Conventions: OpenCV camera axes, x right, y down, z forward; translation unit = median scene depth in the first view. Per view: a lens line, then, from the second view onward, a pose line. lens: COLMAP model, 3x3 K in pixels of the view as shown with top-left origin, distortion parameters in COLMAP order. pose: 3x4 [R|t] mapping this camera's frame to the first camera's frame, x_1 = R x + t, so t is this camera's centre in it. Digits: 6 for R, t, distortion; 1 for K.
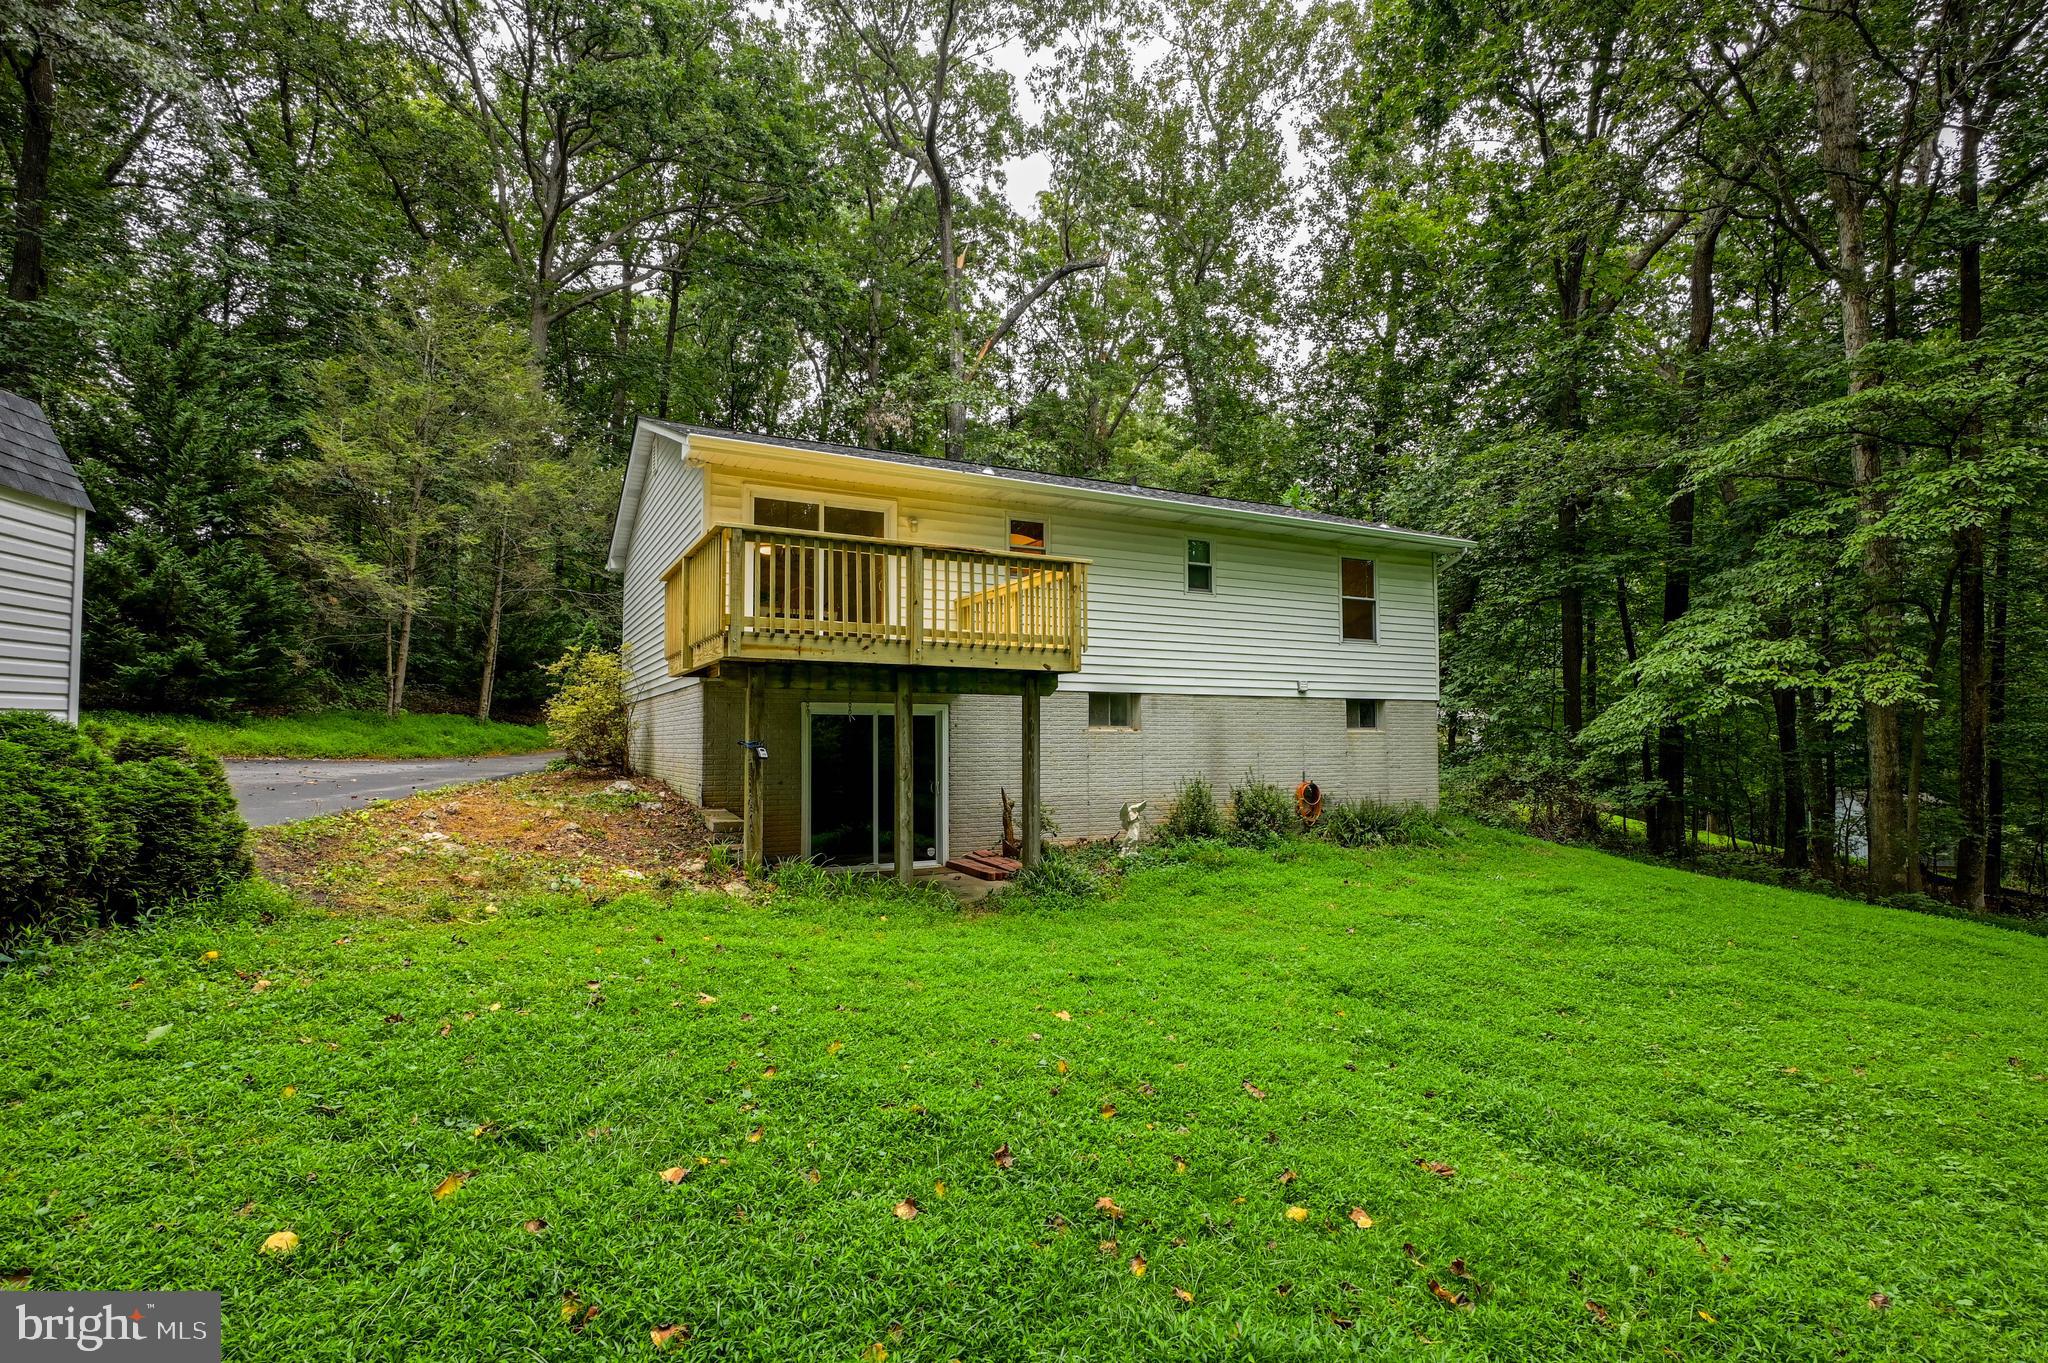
lens RADIAL K [[996.6, 0, 1013.5], [0, 996.6, 689.7], [0, 0, 1]] dist [0.000132, 0.000565]
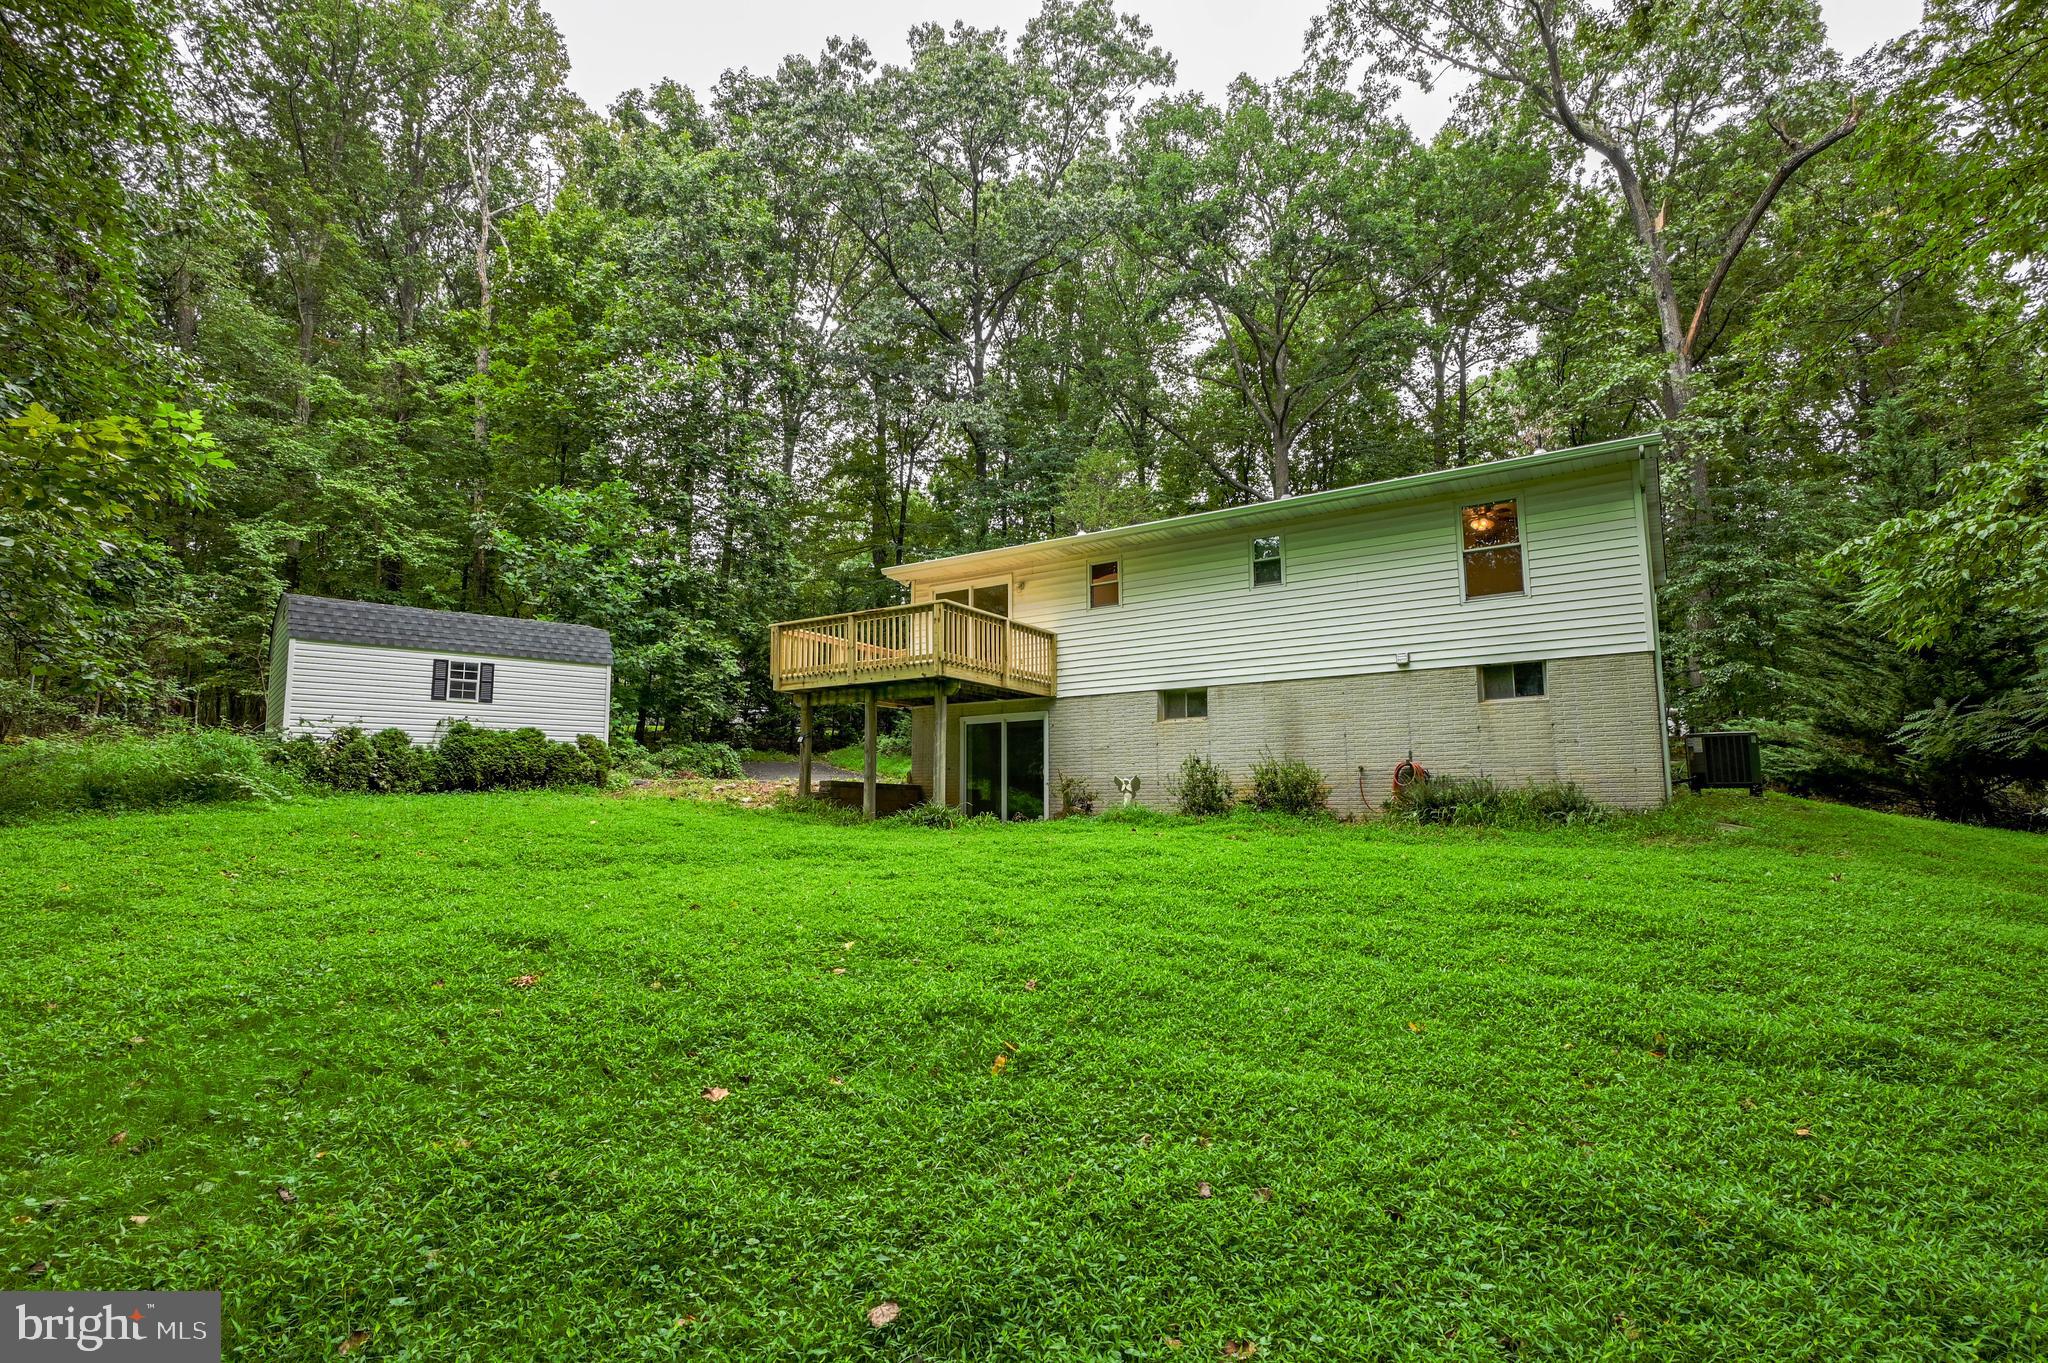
lens RADIAL K [[996.6, 0, 1013.5], [0, 996.6, 689.7], [0, 0, 1]] dist [0.000132, 0.000565]
pose [[0.458129, -0.097263, -0.883548, 0.911160], [0.055739, 0.995183, -0.080651, 0.076685], [0.887136, -0.012300, 0.461344, 0.244605]]
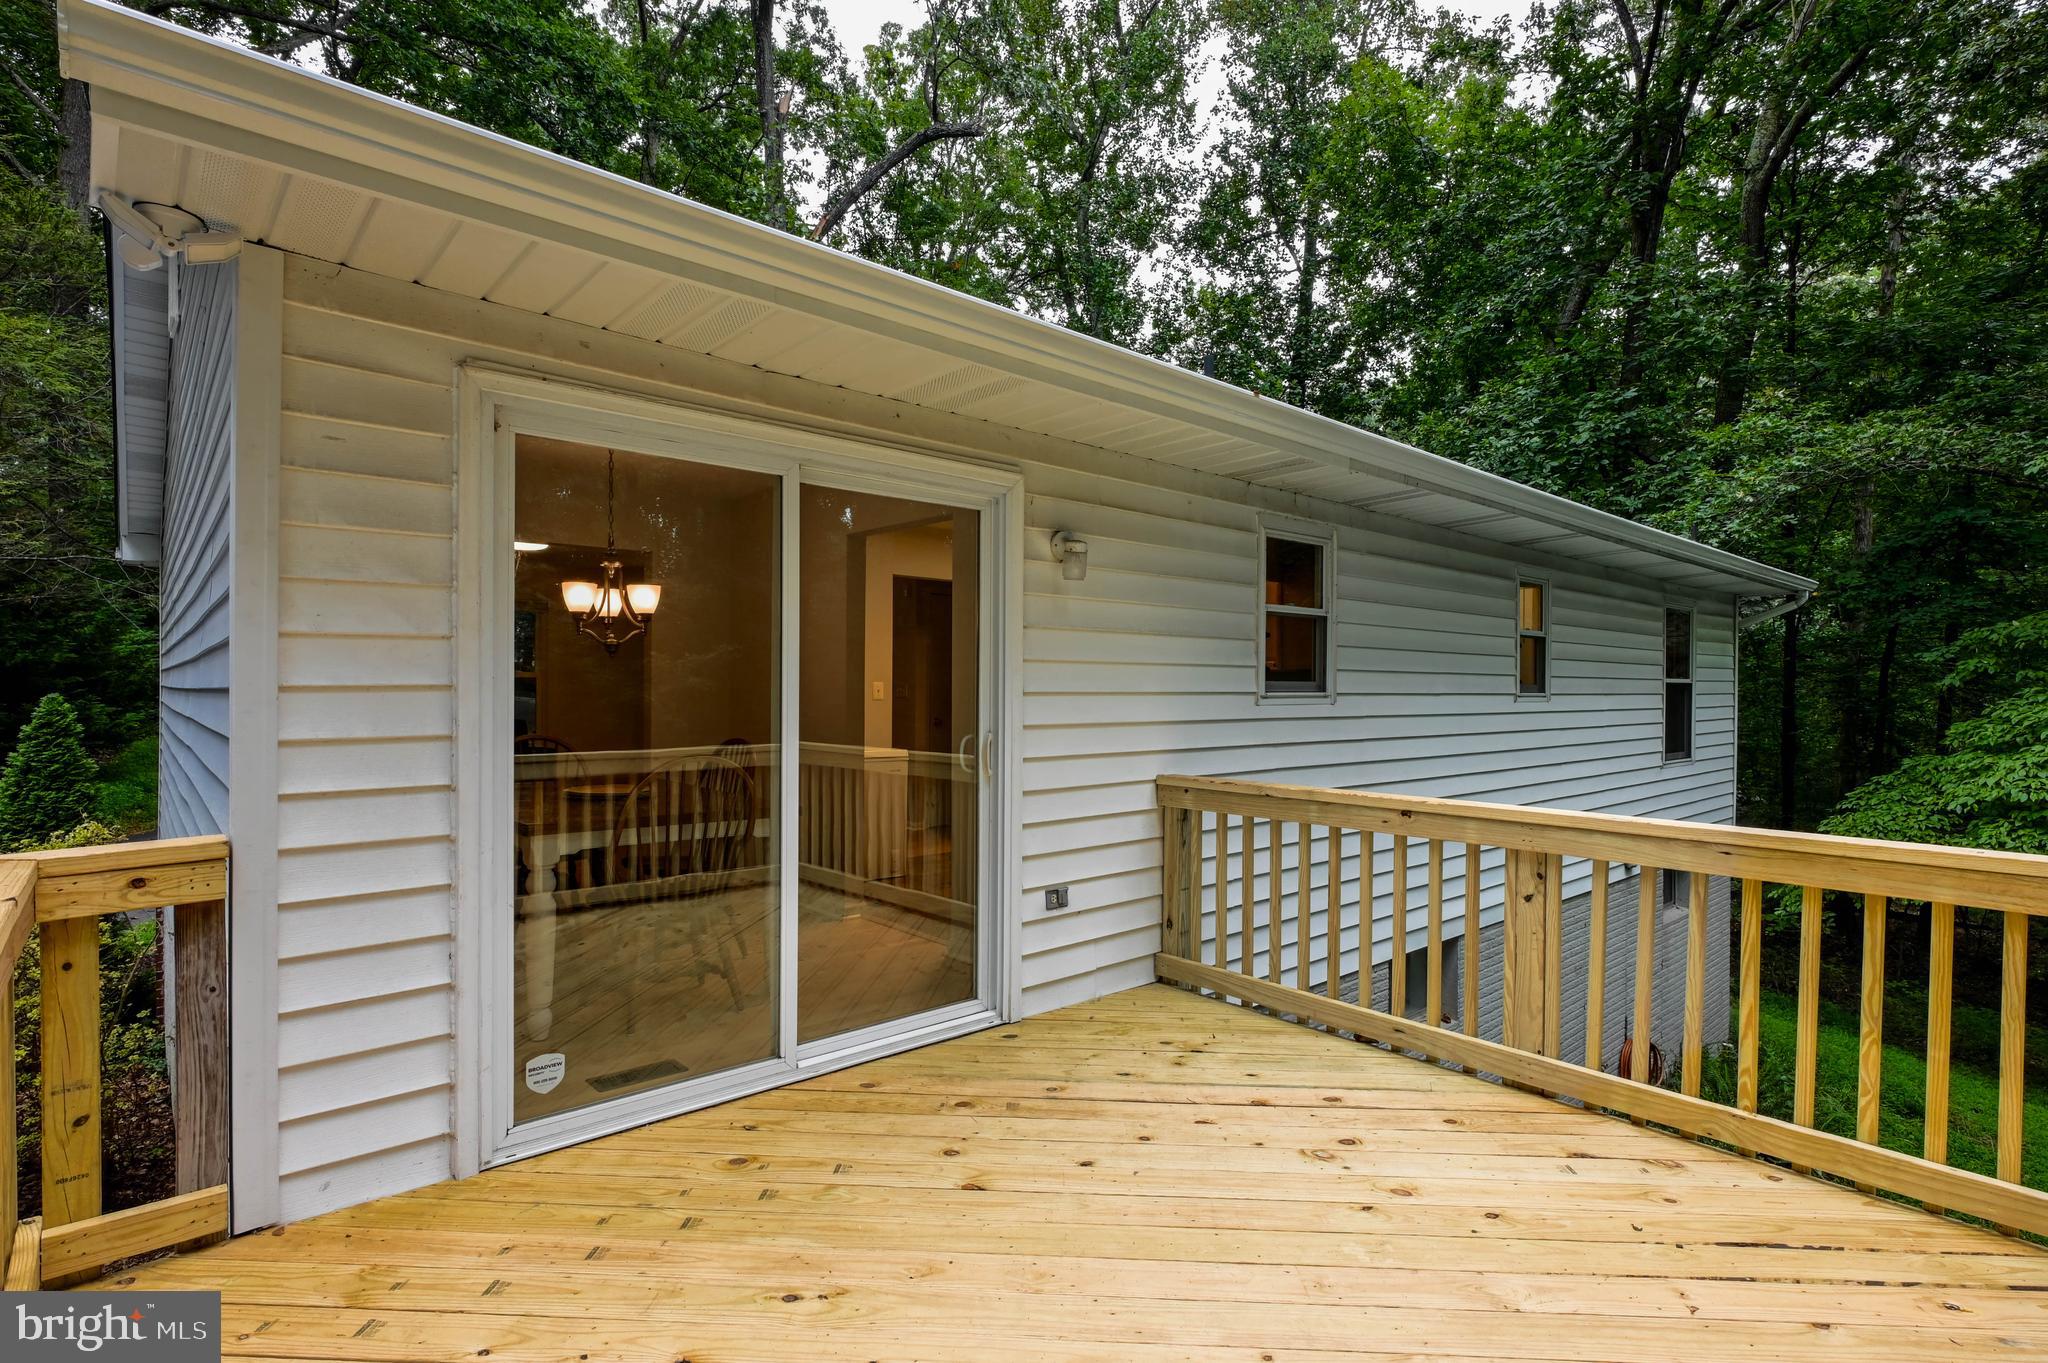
lens RADIAL K [[996.6, 0, 1013.5], [0, 996.6, 689.7], [0, 0, 1]] dist [0.000132, 0.000565]
pose [[0.970354, 0.005723, 0.241619, -0.154602], [-0.019291, 0.998364, 0.053827, -0.113505], [-0.240915, -0.056892, 0.968877, 0.565947]]
